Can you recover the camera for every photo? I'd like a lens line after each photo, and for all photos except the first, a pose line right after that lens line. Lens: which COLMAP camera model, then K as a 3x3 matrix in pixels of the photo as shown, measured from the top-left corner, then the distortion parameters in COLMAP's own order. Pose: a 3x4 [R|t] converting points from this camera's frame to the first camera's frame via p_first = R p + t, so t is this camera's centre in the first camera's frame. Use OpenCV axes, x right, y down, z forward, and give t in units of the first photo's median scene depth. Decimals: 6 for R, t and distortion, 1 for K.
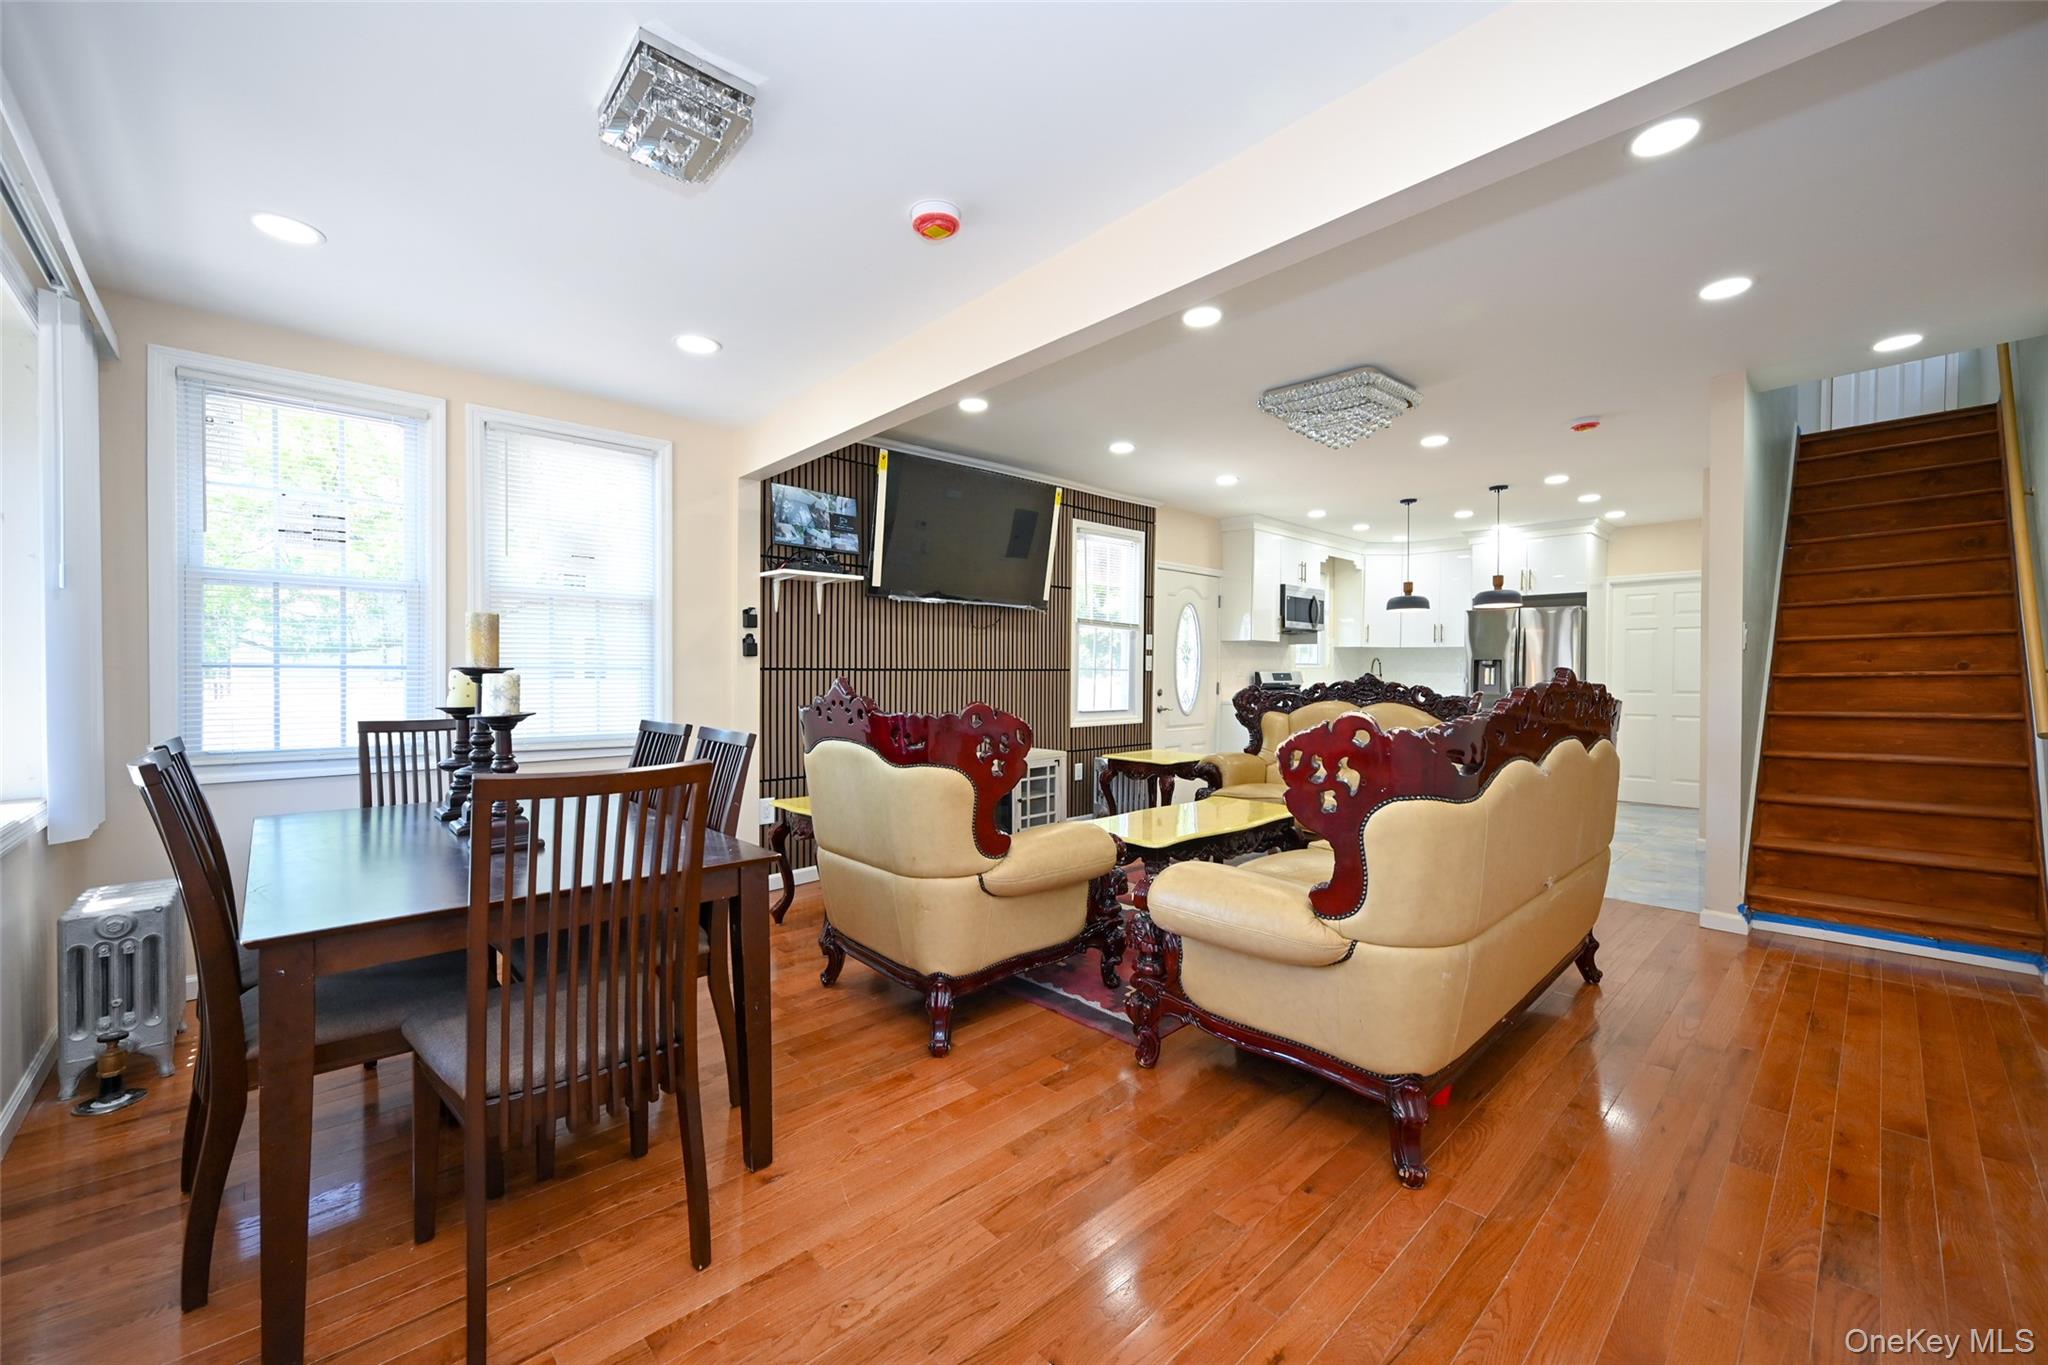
lens RADIAL K [[811.0, 0, 1030.5], [0, 811.0, 680.6], [0, 0, 1]] dist [0.000880, 0.000253]
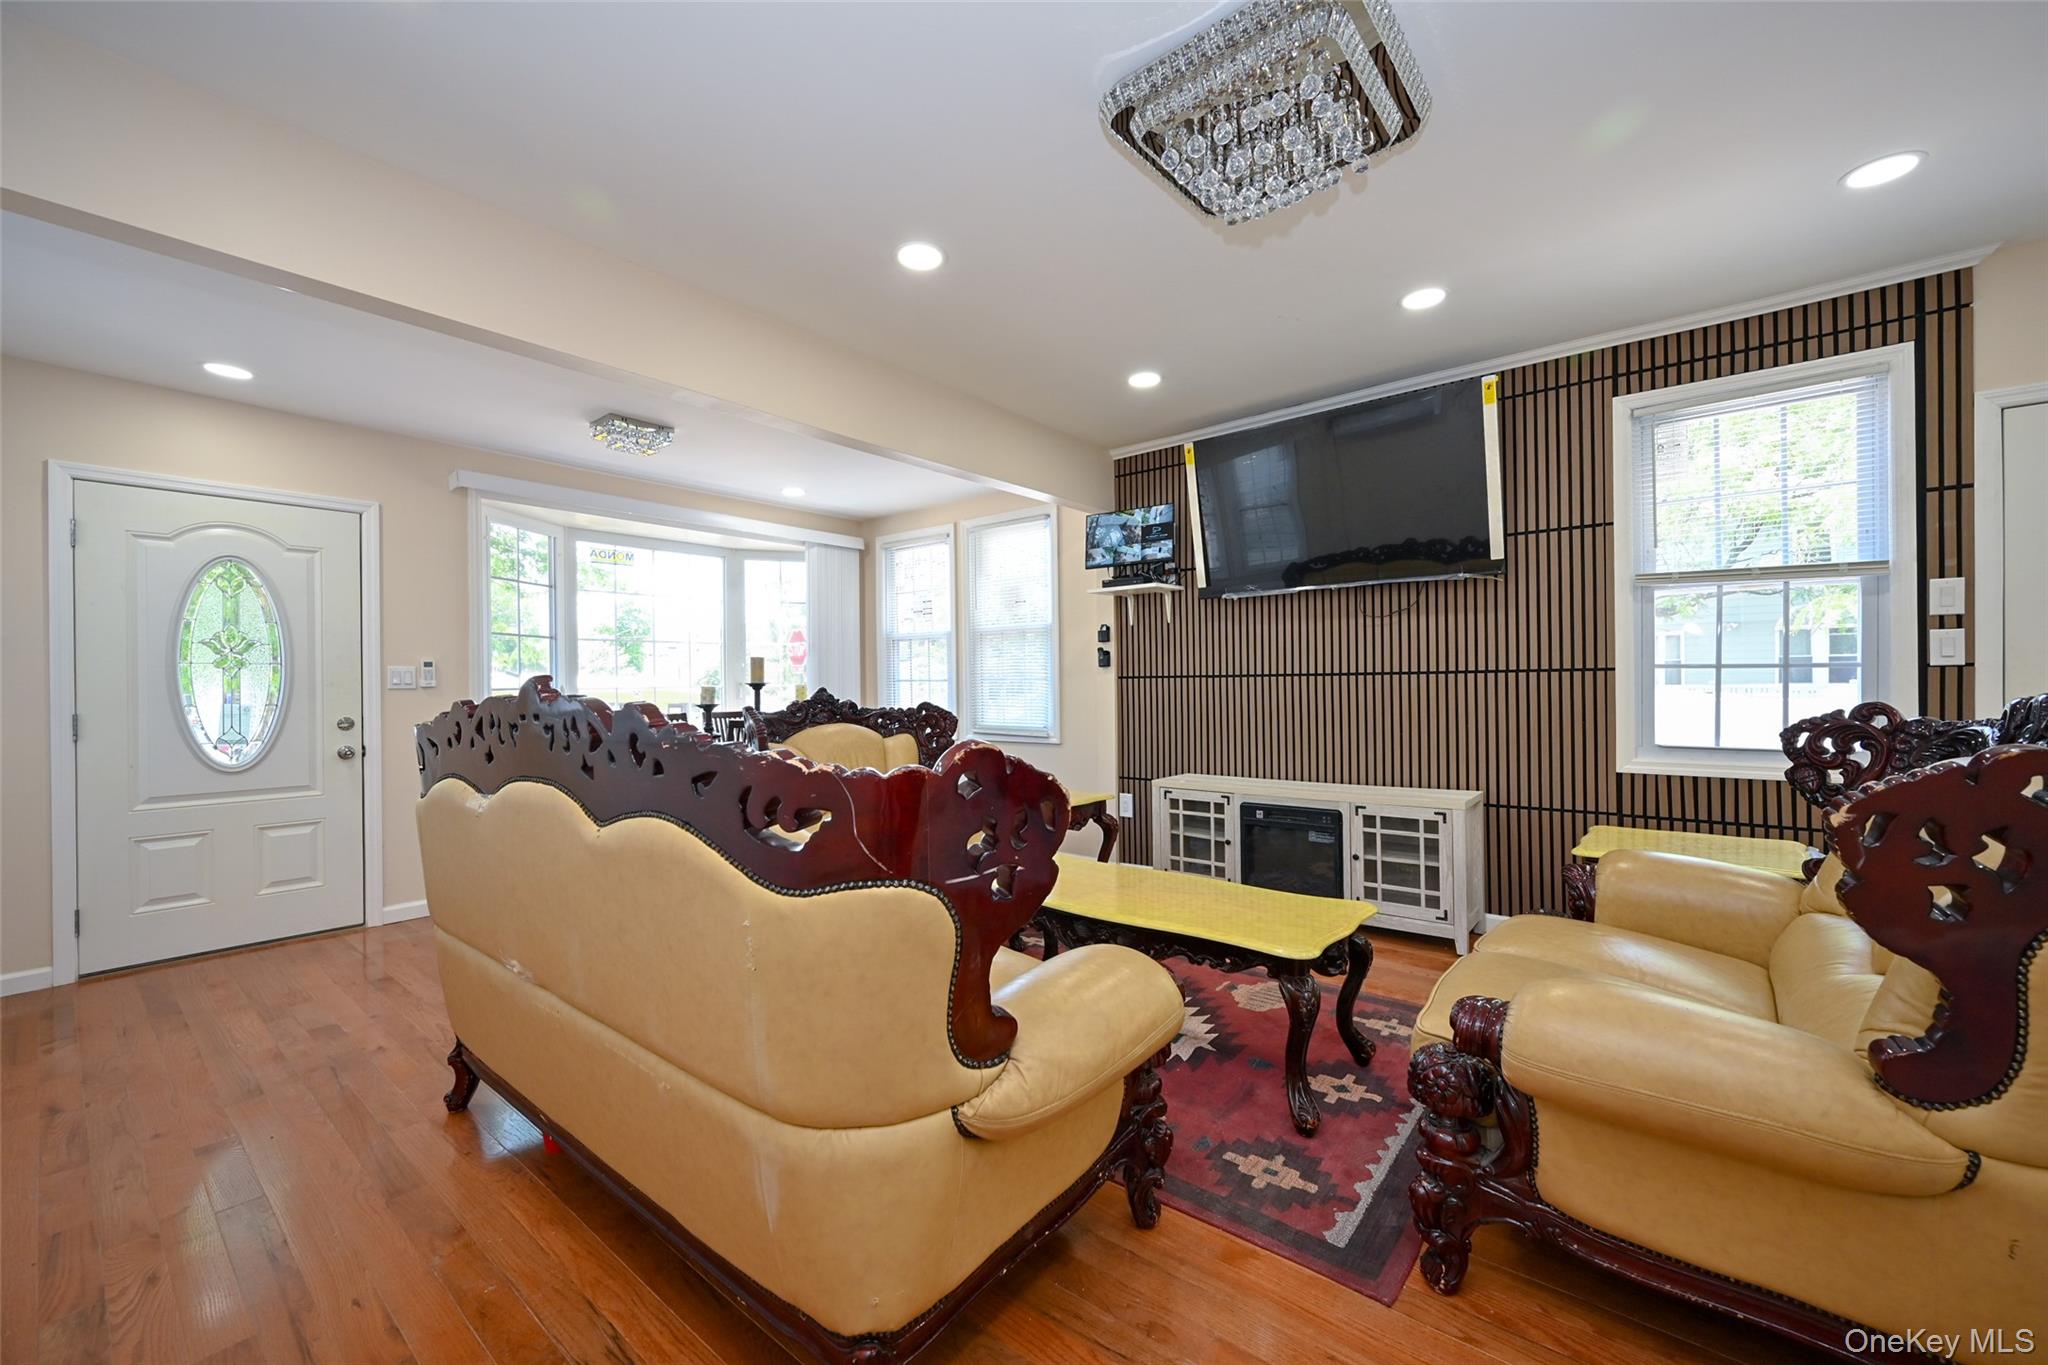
lens RADIAL K [[811.0, 0, 1027.6], [0, 811.0, 681.1], [0, 0, 1]] dist [0.000880, 0.000253]
pose [[0.135574, -0.003492, -0.990761, 0.758425], [0.005336, 0.999982, -0.002794, -0.007418], [0.990753, -0.004907, 0.135590, 0.719181]]
